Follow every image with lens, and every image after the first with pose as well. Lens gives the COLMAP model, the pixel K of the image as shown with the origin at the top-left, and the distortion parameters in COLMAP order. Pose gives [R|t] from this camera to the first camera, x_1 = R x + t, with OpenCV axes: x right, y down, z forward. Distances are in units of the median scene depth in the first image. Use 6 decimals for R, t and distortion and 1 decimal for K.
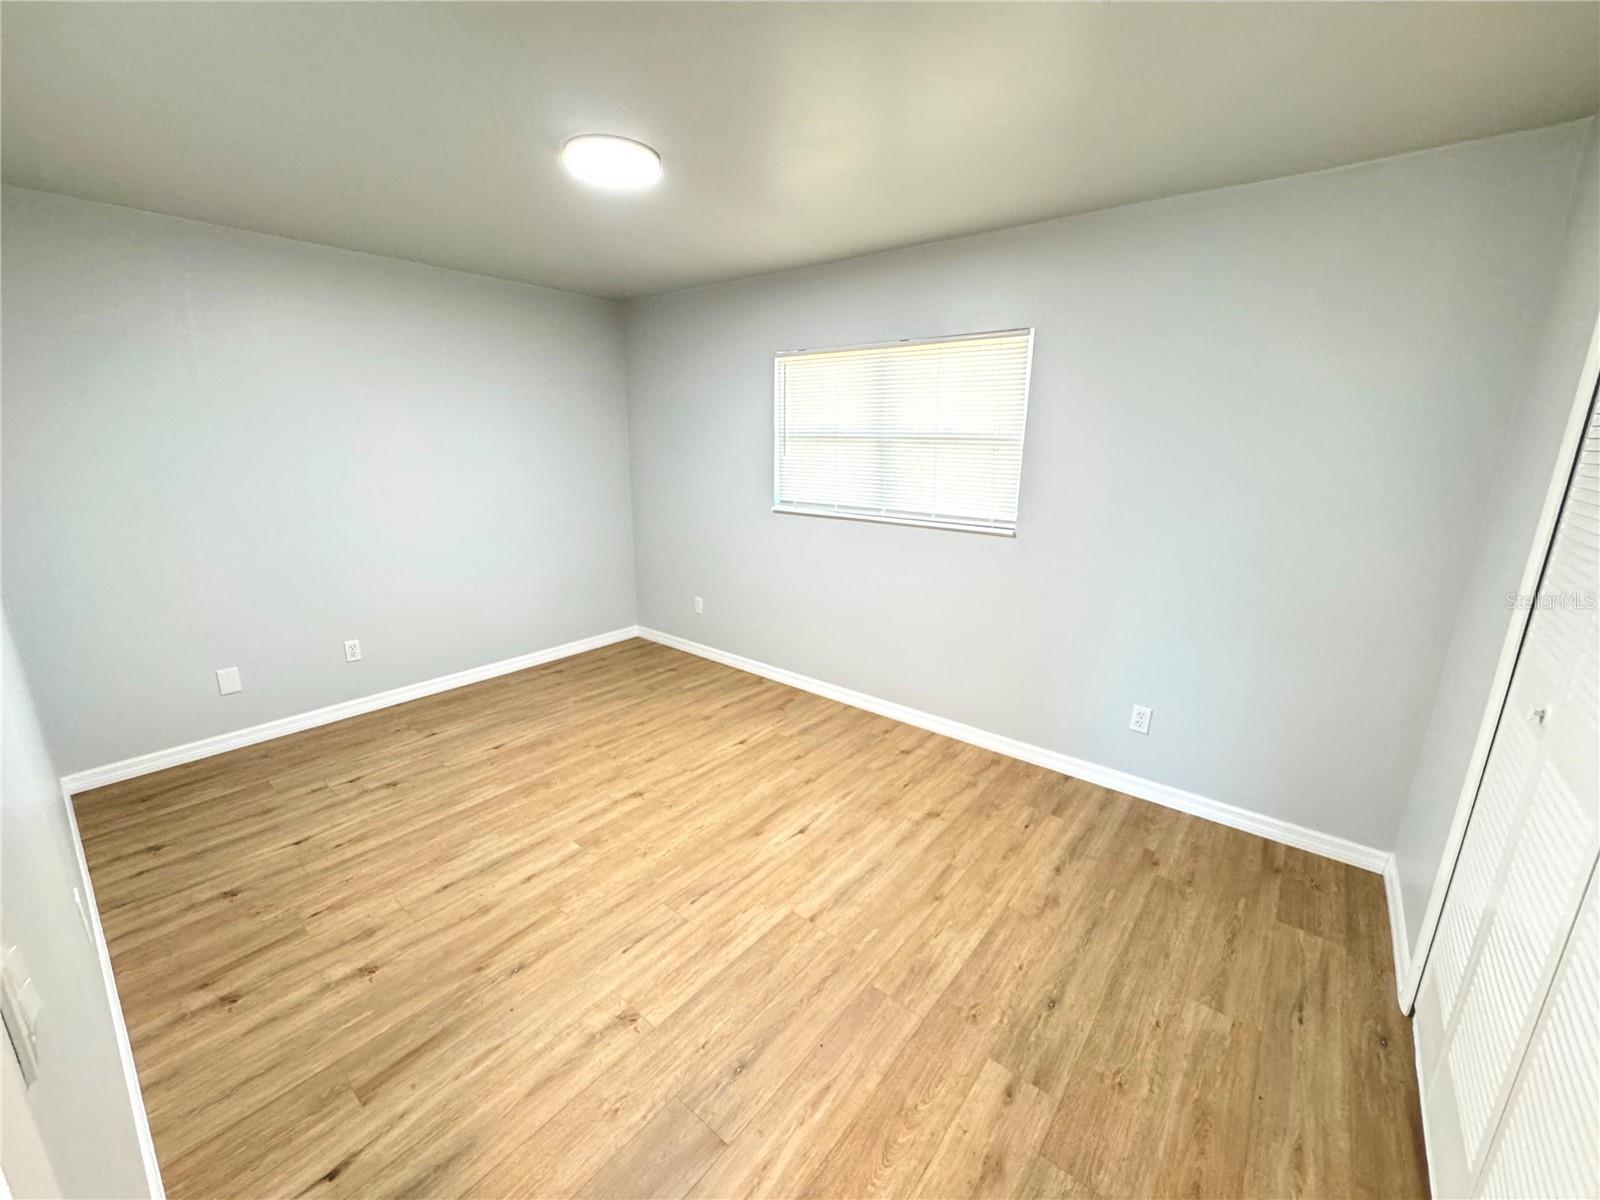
lens RADIAL K [[639.2, 0, 797.0], [0, 639.2, 597.6], [0, 0, 1]] dist [-0.000946, 0.000450]
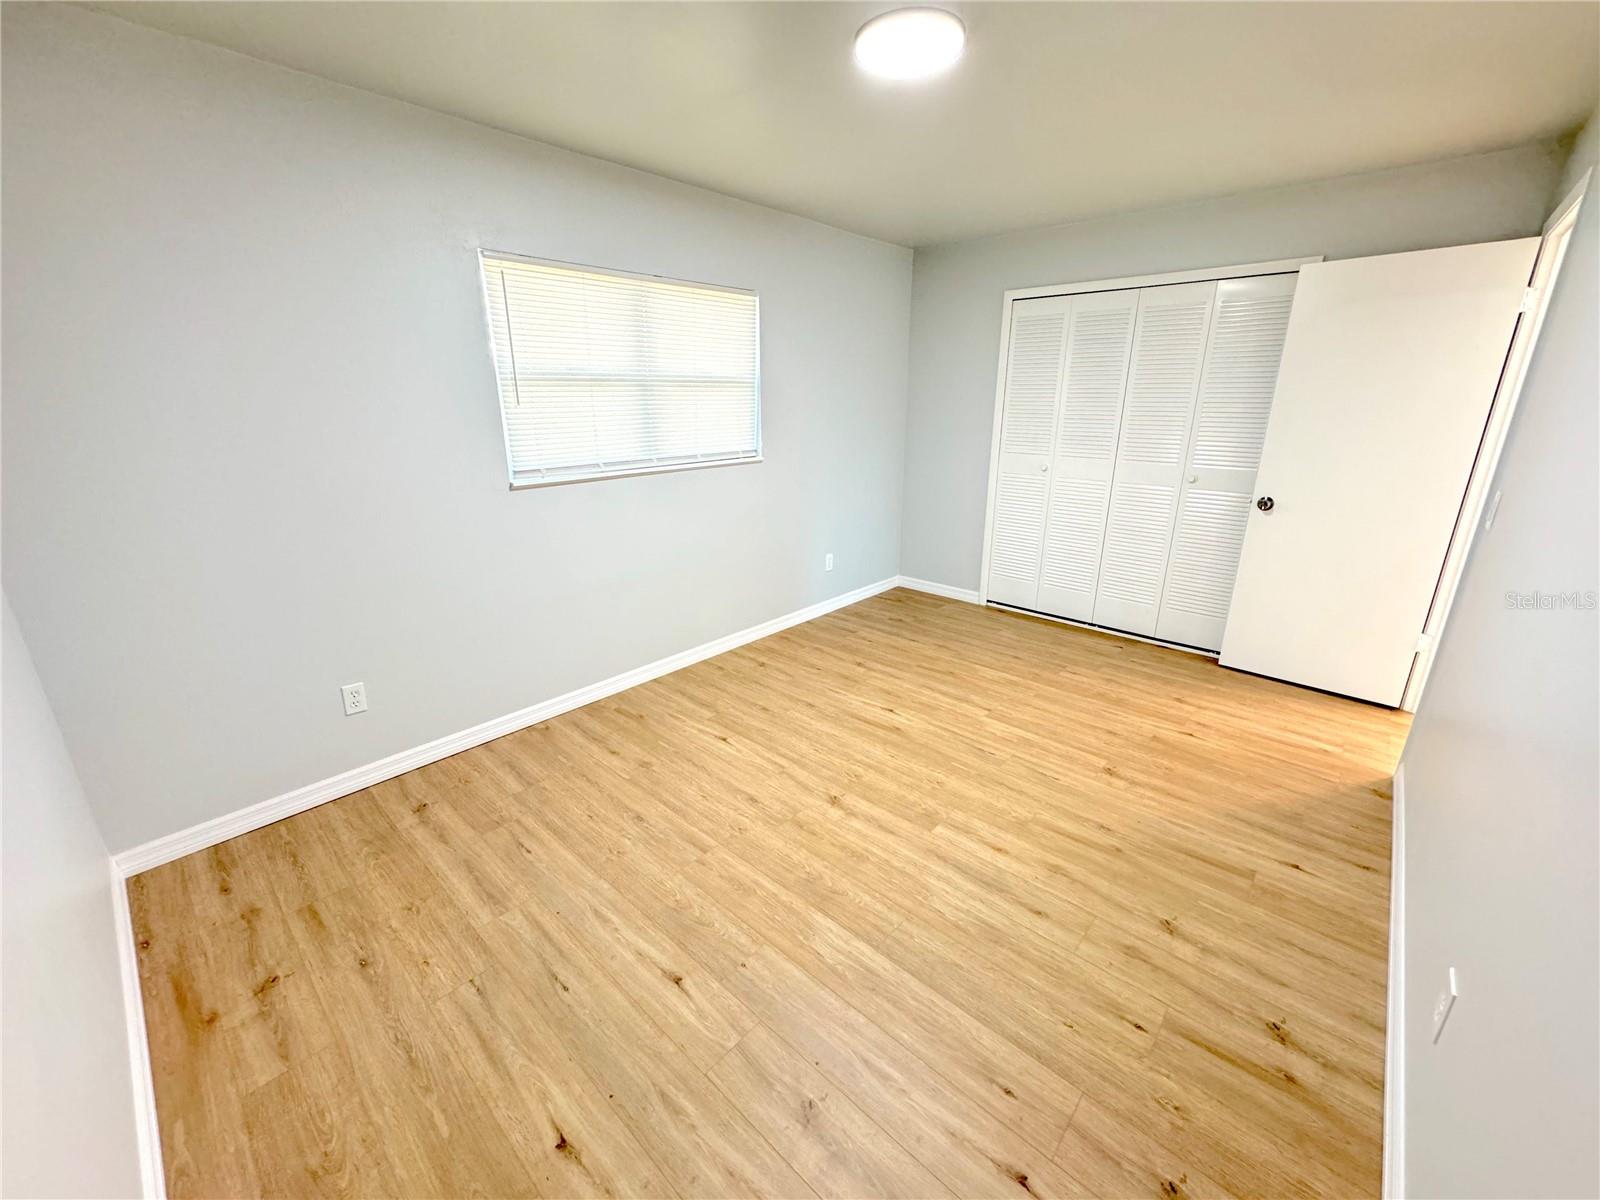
lens RADIAL K [[639.2, 0, 797.0], [0, 639.2, 597.6], [0, 0, 1]] dist [-0.000946, 0.000450]
pose [[0.054438, -0.314121, 0.947821, -1.115463], [0.246460, 0.924086, 0.292099, -0.237391], [-0.967623, 0.217698, 0.127723, 0.995134]]
